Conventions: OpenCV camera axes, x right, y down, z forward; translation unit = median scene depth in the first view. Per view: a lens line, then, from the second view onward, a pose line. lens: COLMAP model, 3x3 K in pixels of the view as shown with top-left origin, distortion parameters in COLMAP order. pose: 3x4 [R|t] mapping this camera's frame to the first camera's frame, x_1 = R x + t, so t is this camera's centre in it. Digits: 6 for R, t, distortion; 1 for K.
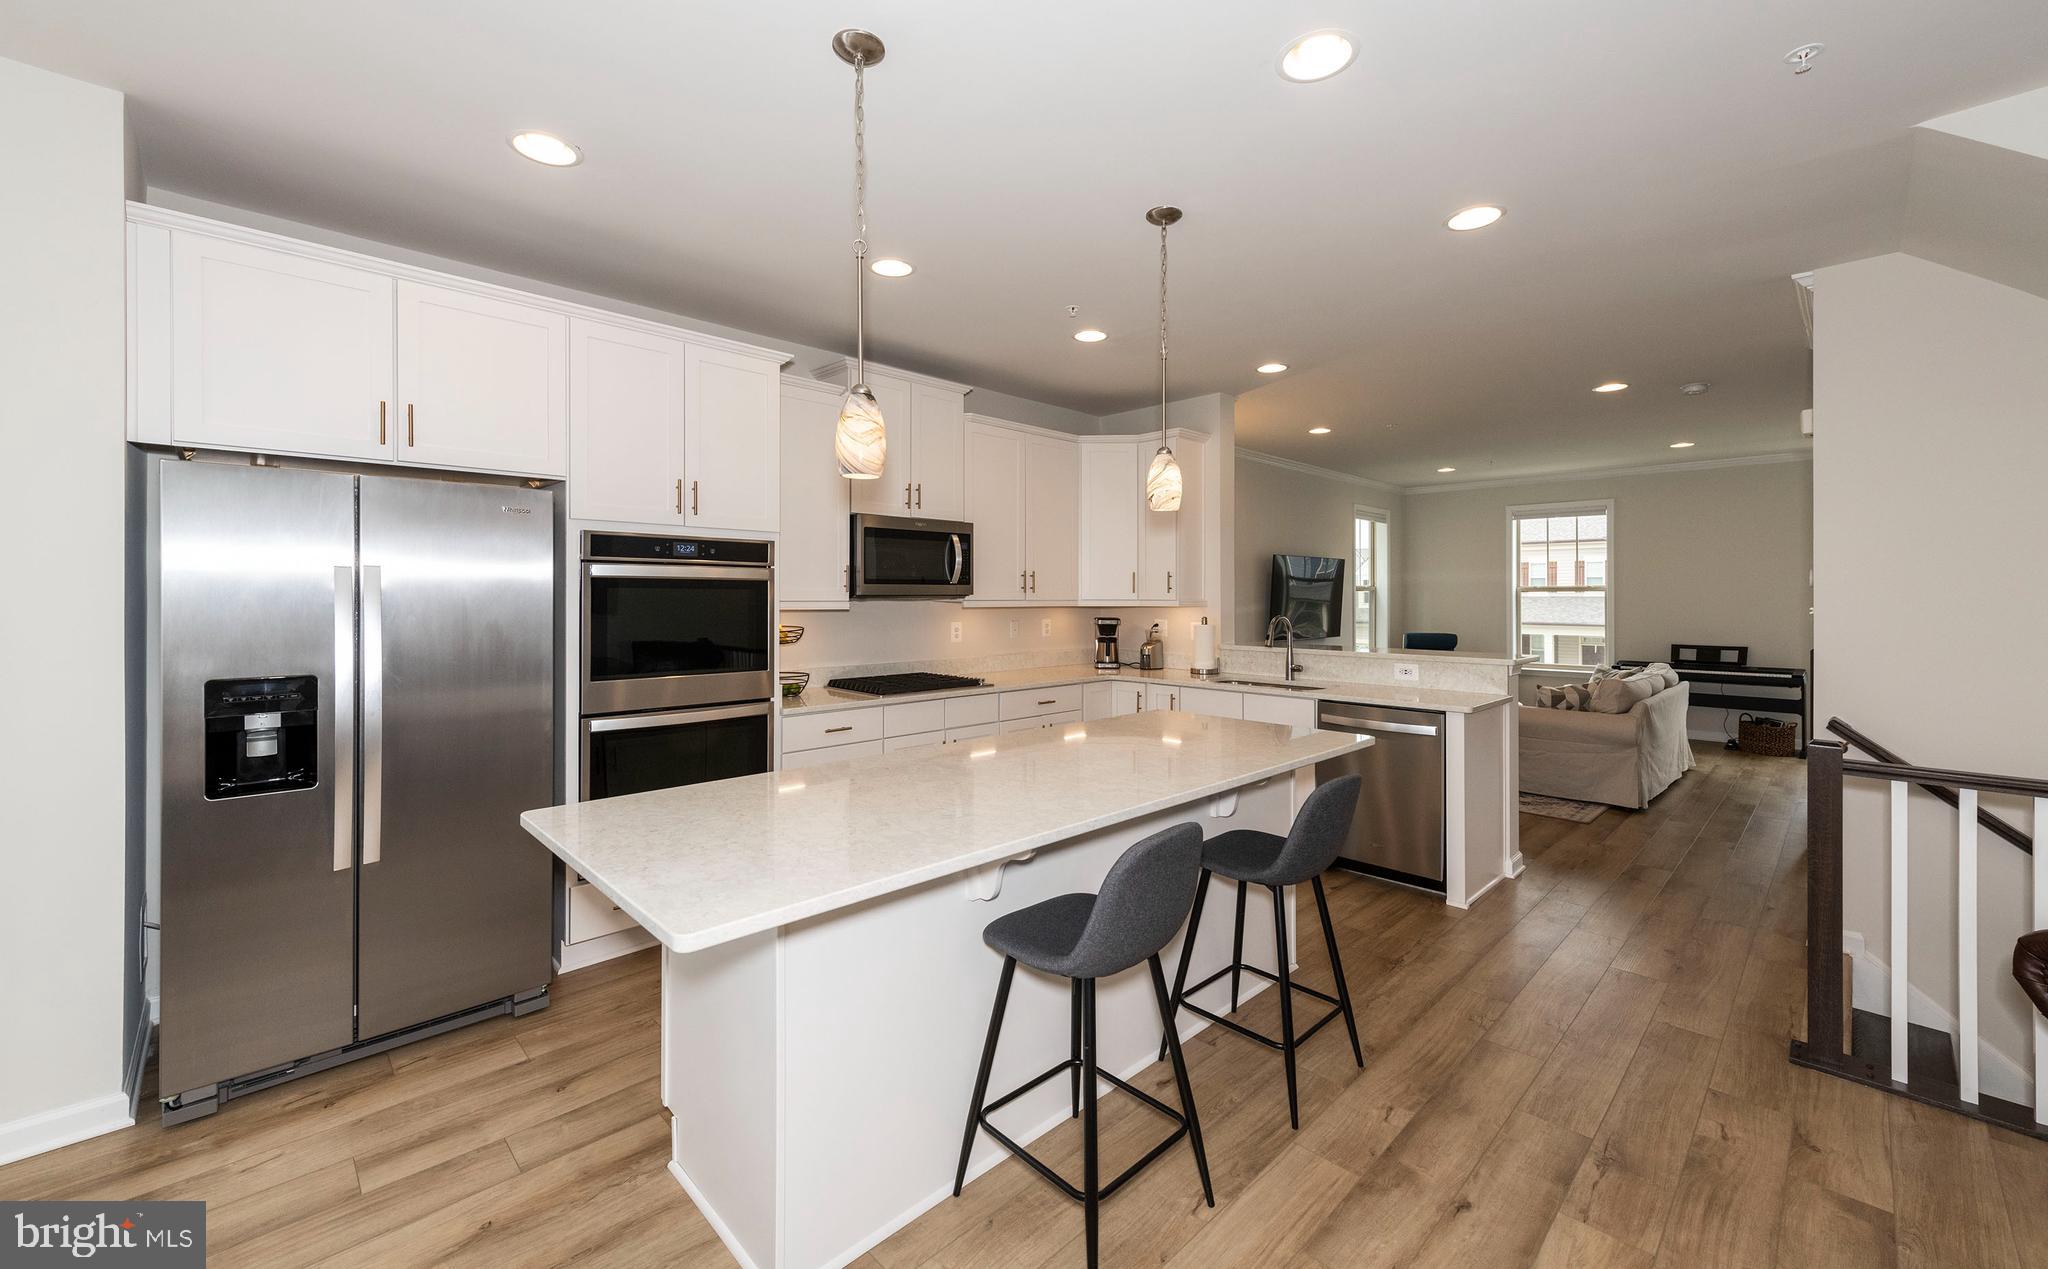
lens RADIAL K [[806.0, 0, 1024.0], [0, 806.0, 598.7], [0, 0, 1]] dist [0.011146, -0.001417]
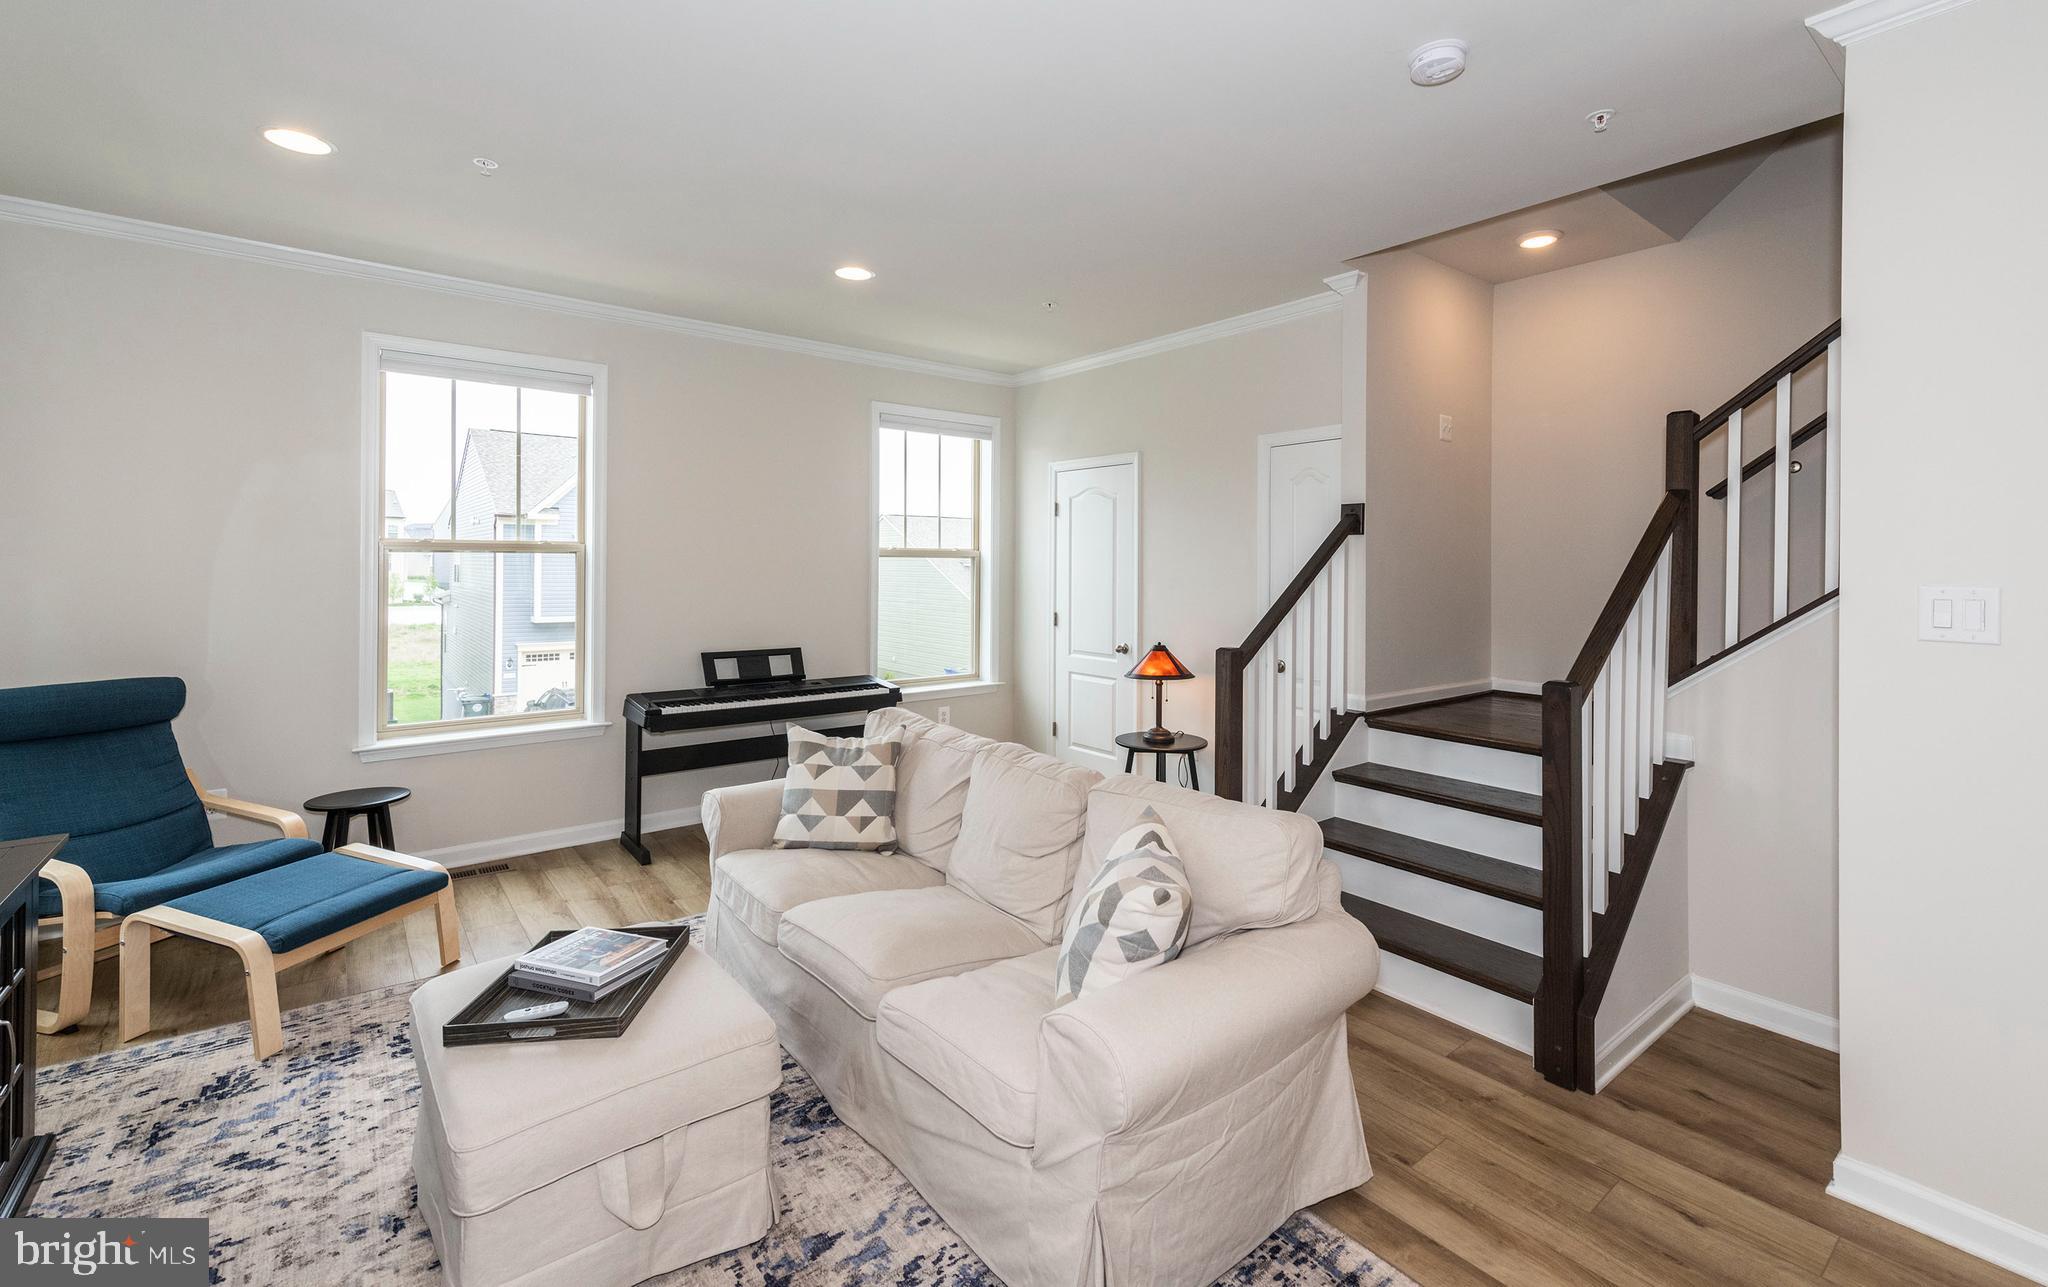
lens RADIAL K [[878.5, 0, 1055.8], [0, 878.5, 556.9], [0, 0, 1]] dist [0.014655, 0.000117]
pose [[0.072849, 0.004994, 0.997330, 0.425000], [-0.006693, 0.999967, -0.004518, -0.013087], [-0.997320, -0.006346, 0.072880, 1.339732]]
